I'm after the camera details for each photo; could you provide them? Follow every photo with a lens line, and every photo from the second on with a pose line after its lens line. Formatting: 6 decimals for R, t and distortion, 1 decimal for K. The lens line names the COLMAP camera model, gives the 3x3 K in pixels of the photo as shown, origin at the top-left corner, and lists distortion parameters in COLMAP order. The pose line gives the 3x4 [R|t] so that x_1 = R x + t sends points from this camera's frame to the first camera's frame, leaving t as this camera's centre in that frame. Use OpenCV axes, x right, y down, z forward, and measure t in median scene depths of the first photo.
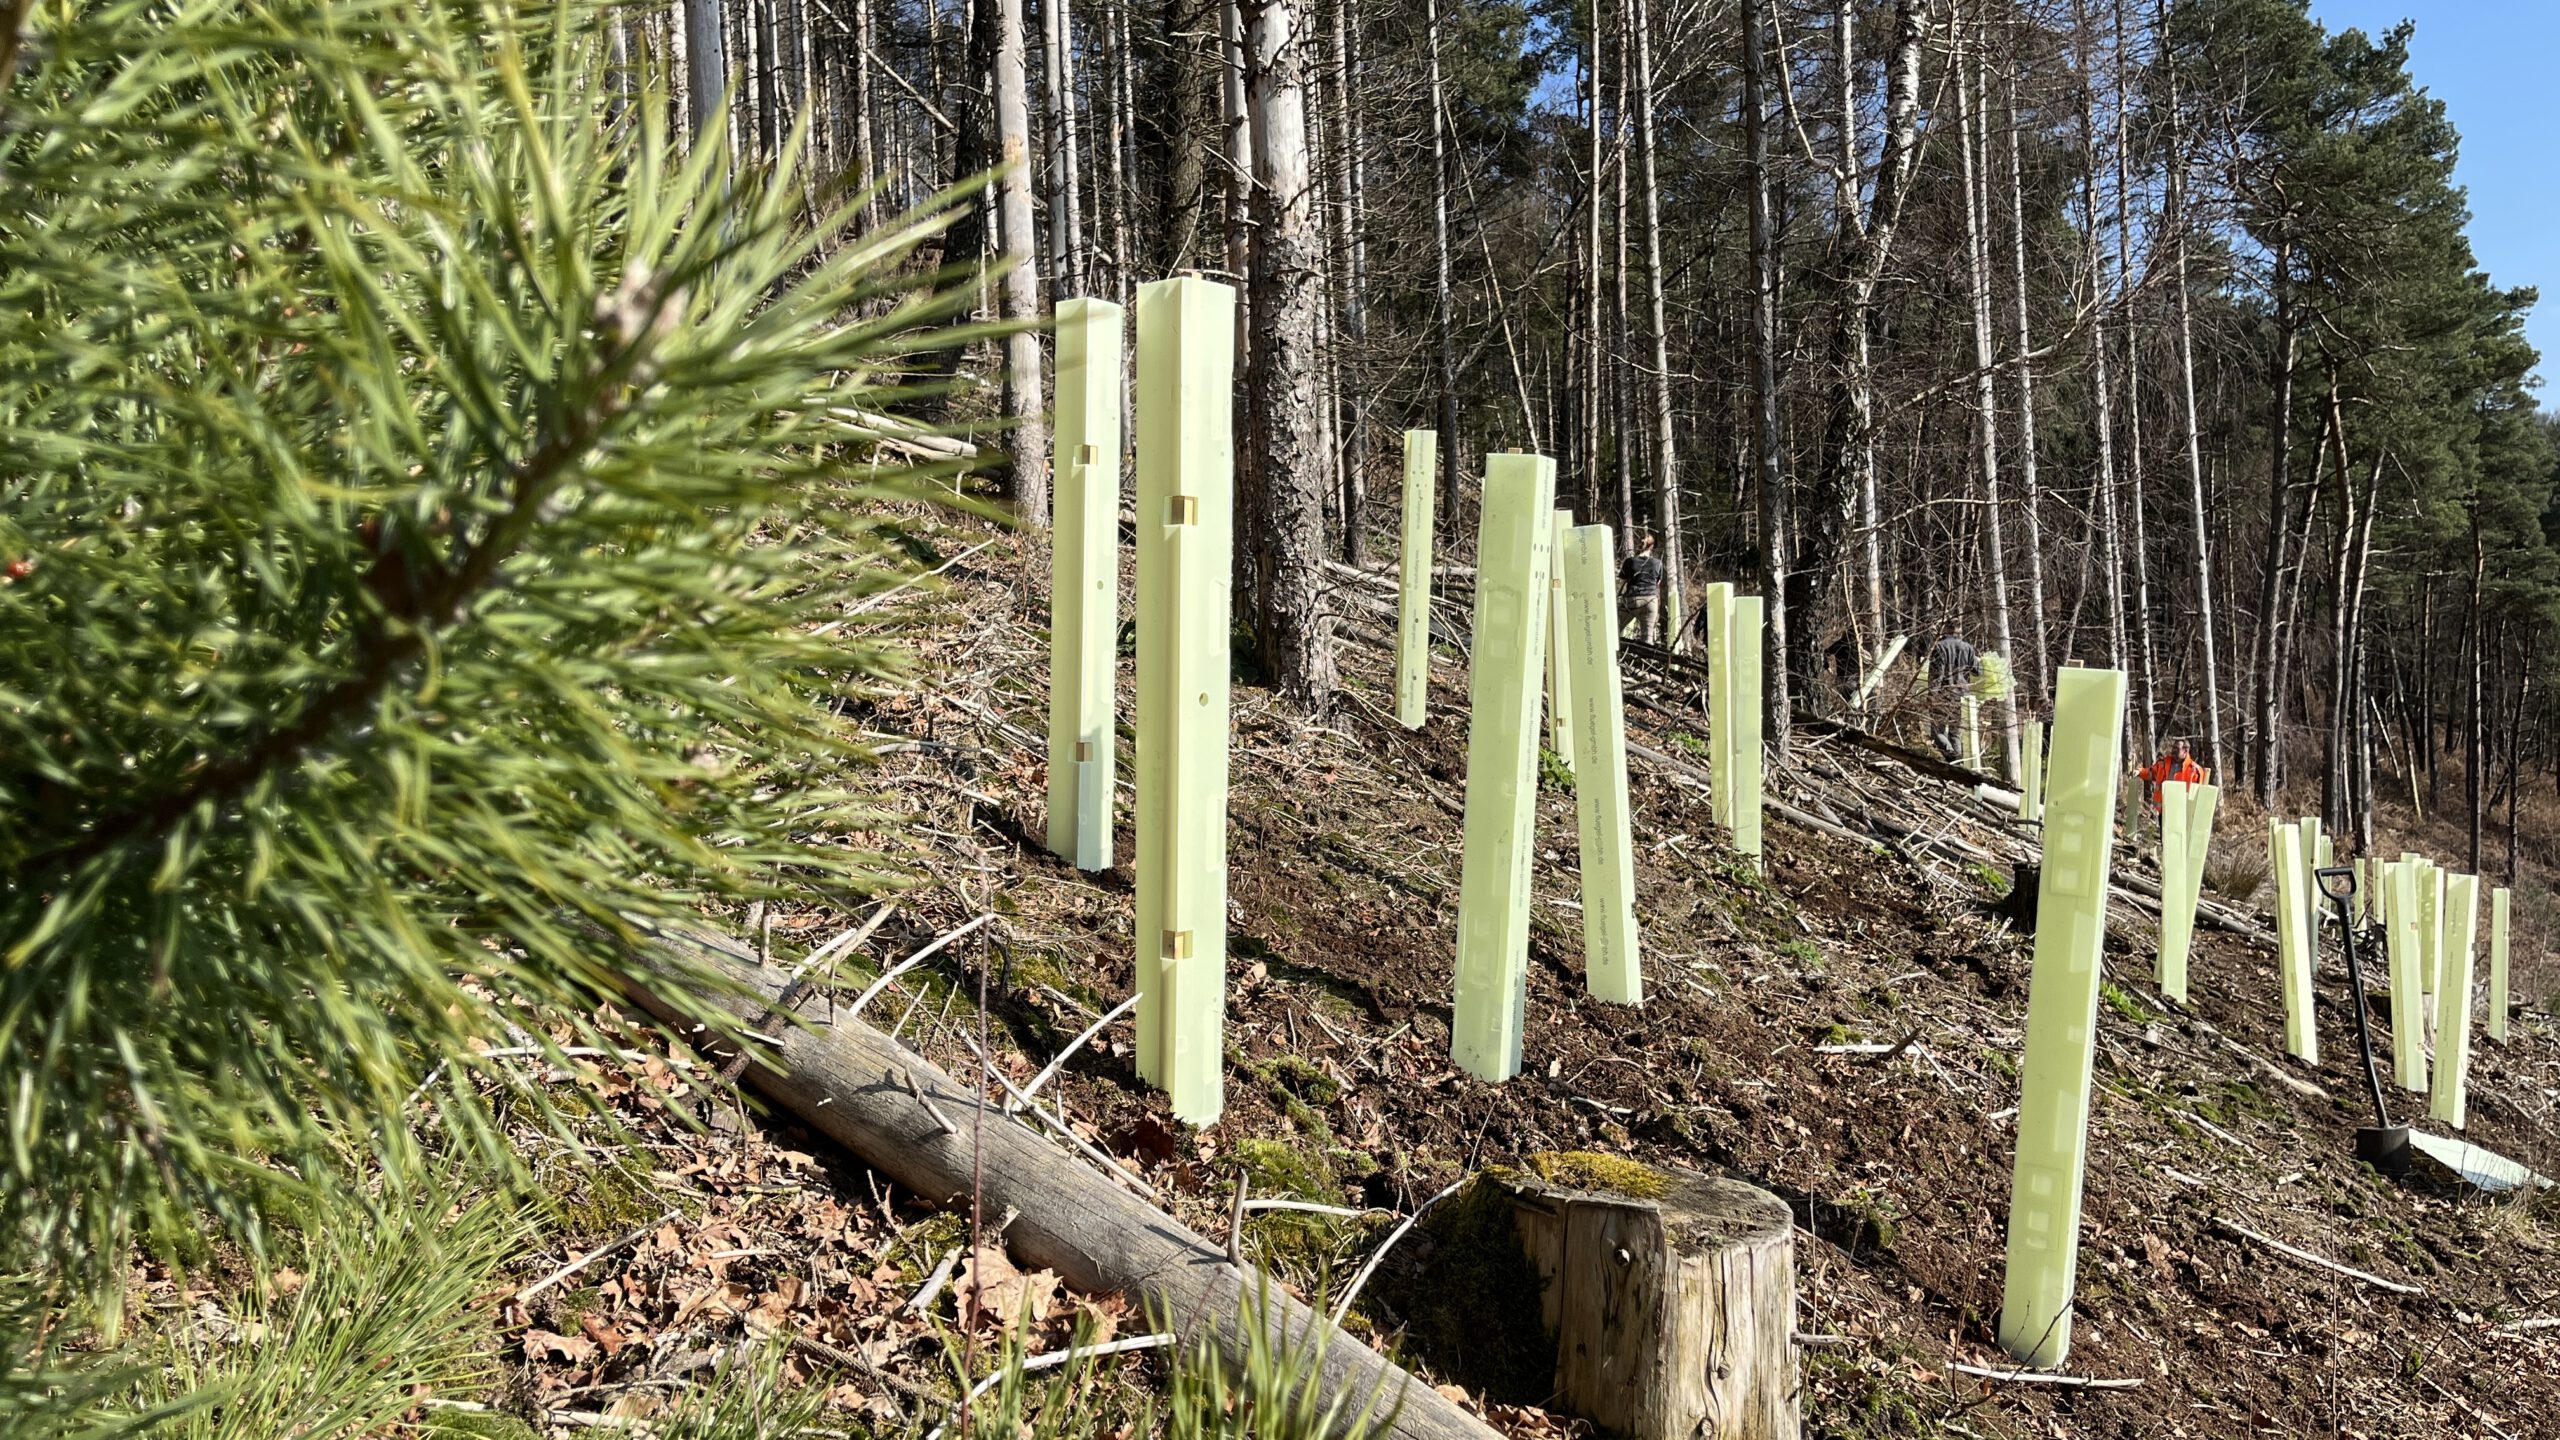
lens RADIAL K [[1963.1, 0, 1267.7], [0, 1963.1, 712.9], [0, 0, 1]] dist [0.054331, -0.077265]
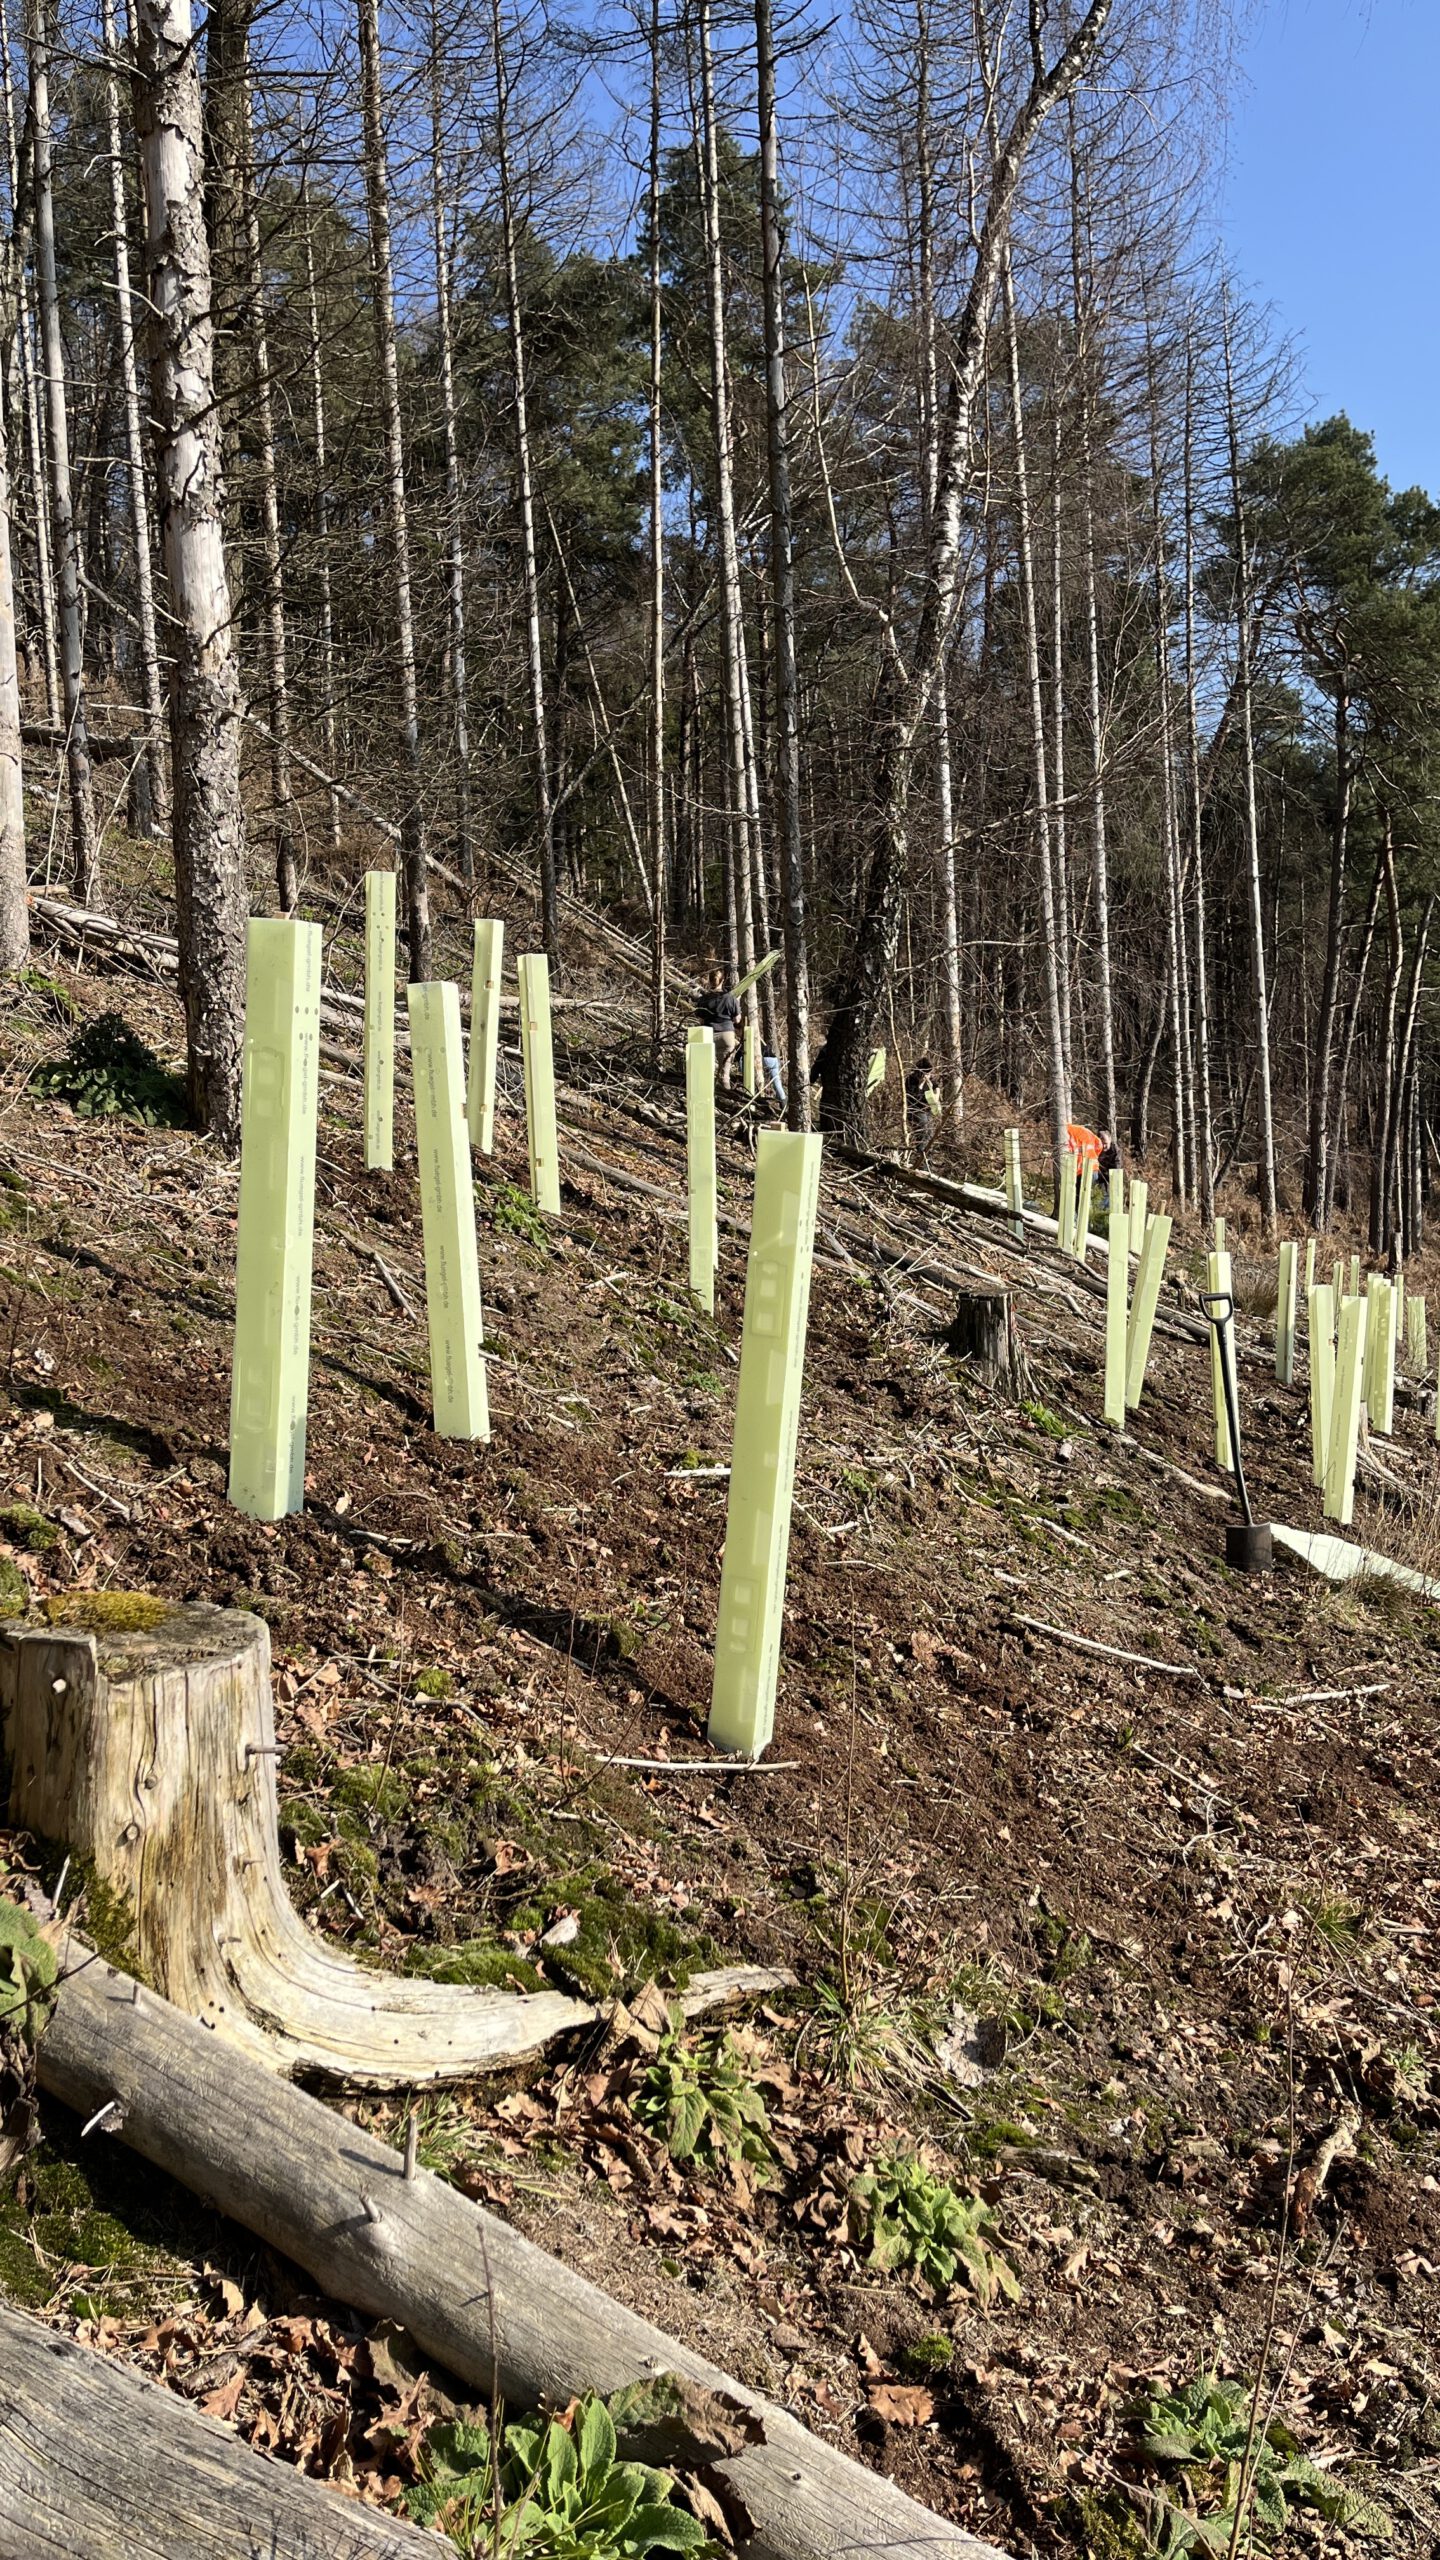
lens RADIAL K [[1963.1, 0, 714.4], [0, 1963.1, 1267.0], [0, 0, 1]] dist [0.054331, -0.077265]
pose [[0.987599, -0.011966, 0.156539, 0.103503], [0.001876, 0.997920, 0.064443, -0.008348], [-0.156984, -0.063350, 0.985567, -0.037654]]
